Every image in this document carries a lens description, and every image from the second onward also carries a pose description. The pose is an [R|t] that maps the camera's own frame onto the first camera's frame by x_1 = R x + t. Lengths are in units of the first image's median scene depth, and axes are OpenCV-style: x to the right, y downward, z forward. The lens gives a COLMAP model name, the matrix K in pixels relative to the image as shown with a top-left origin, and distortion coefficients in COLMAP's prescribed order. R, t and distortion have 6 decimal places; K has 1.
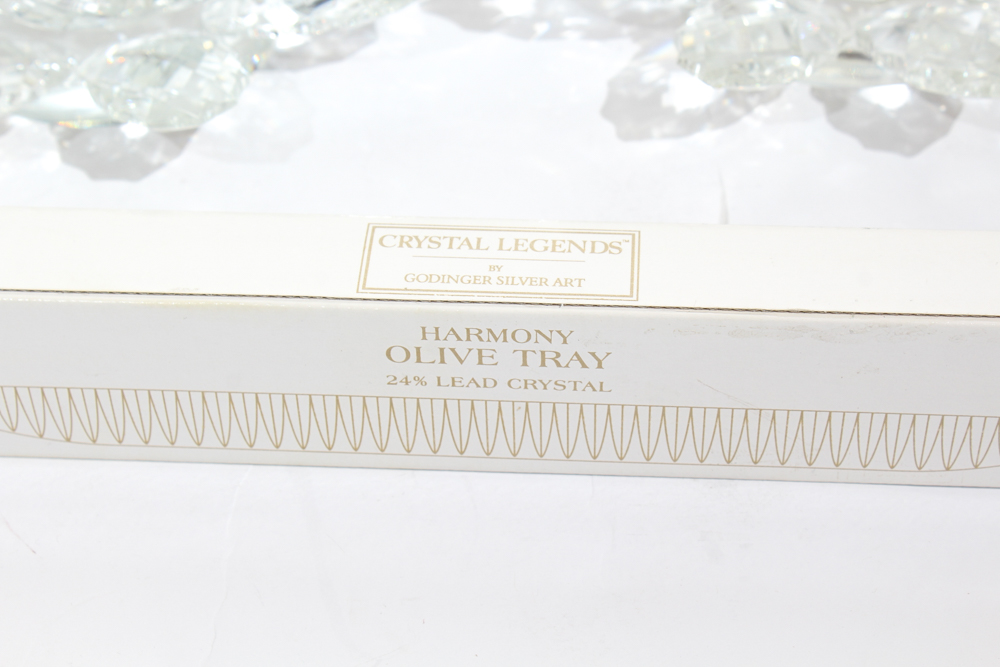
lens RADIAL K [[2163.3, 0, 494.8], [0, 2163.3, 332.7], [0, 0, 1]] dist [0.062276, 0.000000]
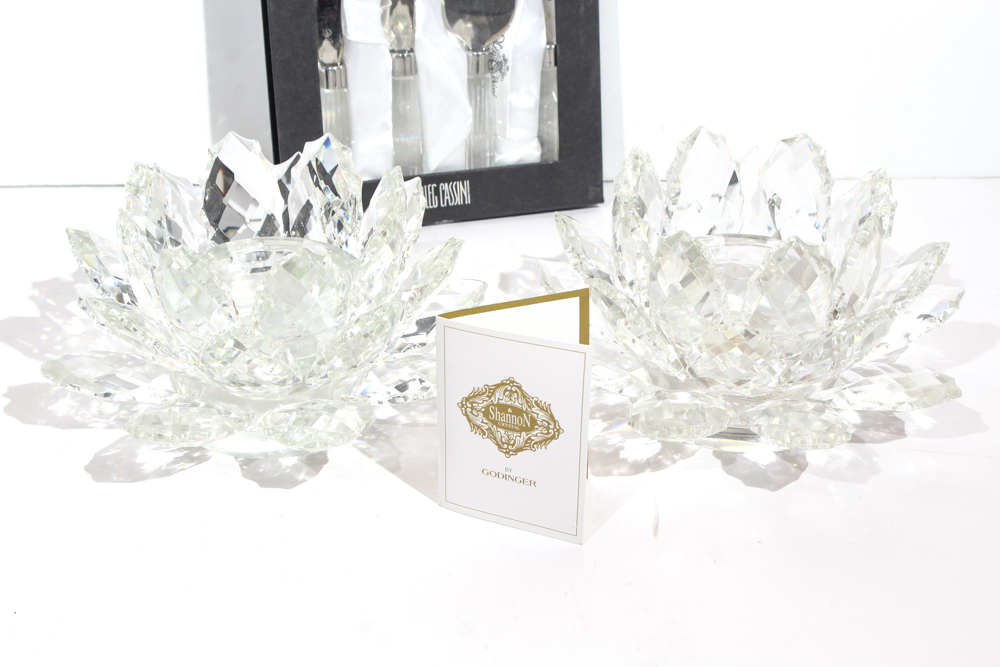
lens RADIAL K [[1878.7, 0, 494.6], [0, 1878.7, 334.8], [0, 0, 1]] dist [0.013225, 0.000000]
pose [[0.999358, 0.035455, -0.005115, -0.011114], [-0.035598, 0.966964, -0.252416, 0.165248], [-0.004004, 0.252437, 0.967605, -0.369873]]
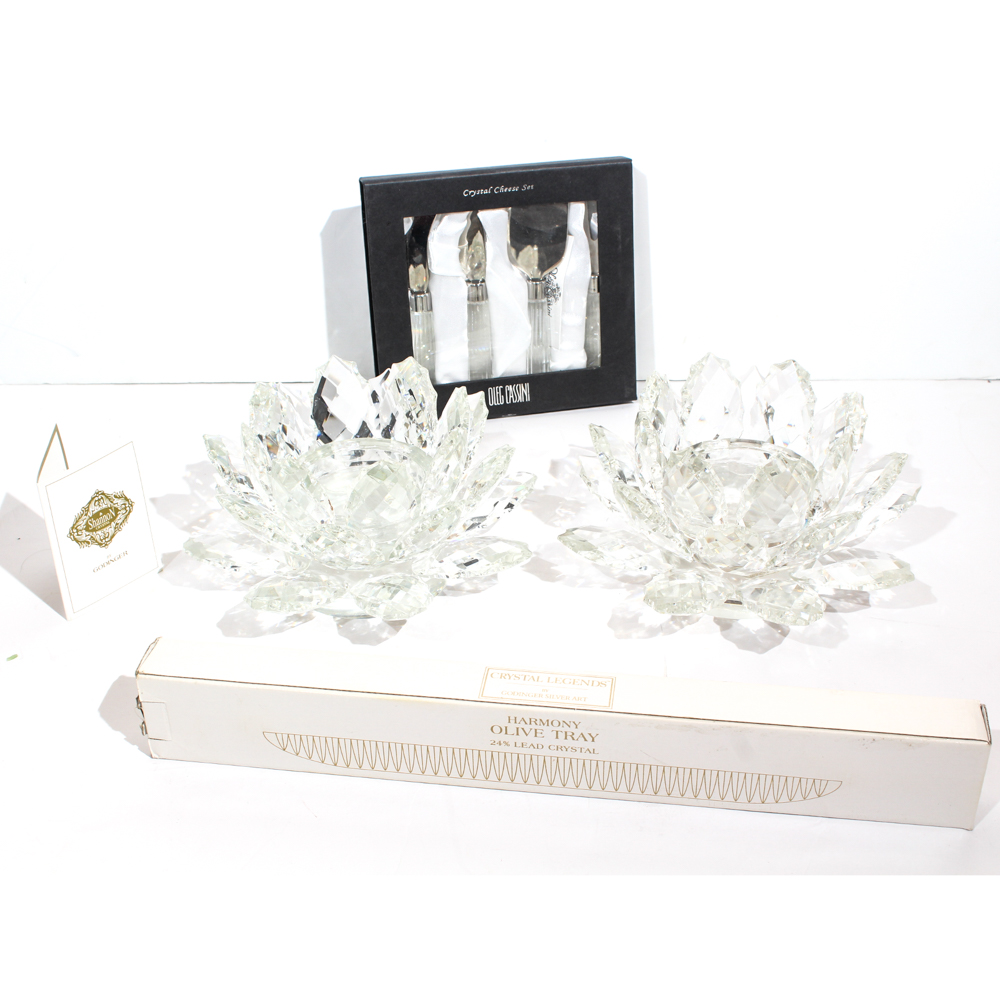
lens RADIAL K [[1416.8, 0, 492.2], [0, 1416.8, 496.0], [0, 0, 1]] dist [-0.068269, 0.000000]
pose [[0.996584, 0.045918, -0.068642, 0.028257], [-0.059071, 0.977202, -0.203931, 0.056308], [0.057713, 0.207289, 0.976576, -0.309993]]
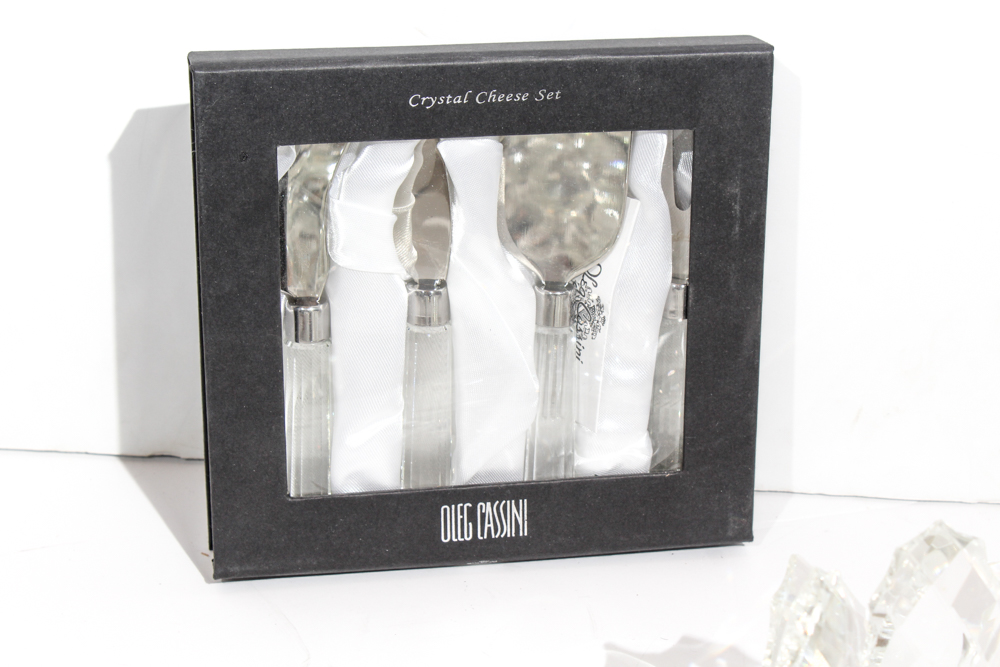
lens RADIAL K [[2163.3, 0, 503.0], [0, 2163.3, 333.9], [0, 0, 1]] dist [0.062276, 0.000000]
pose [[0.992781, 0.101228, -0.064331, 0.005596], [-0.113857, 0.964043, -0.240122, -0.212390], [0.037711, 0.245713, 0.968609, 0.099509]]
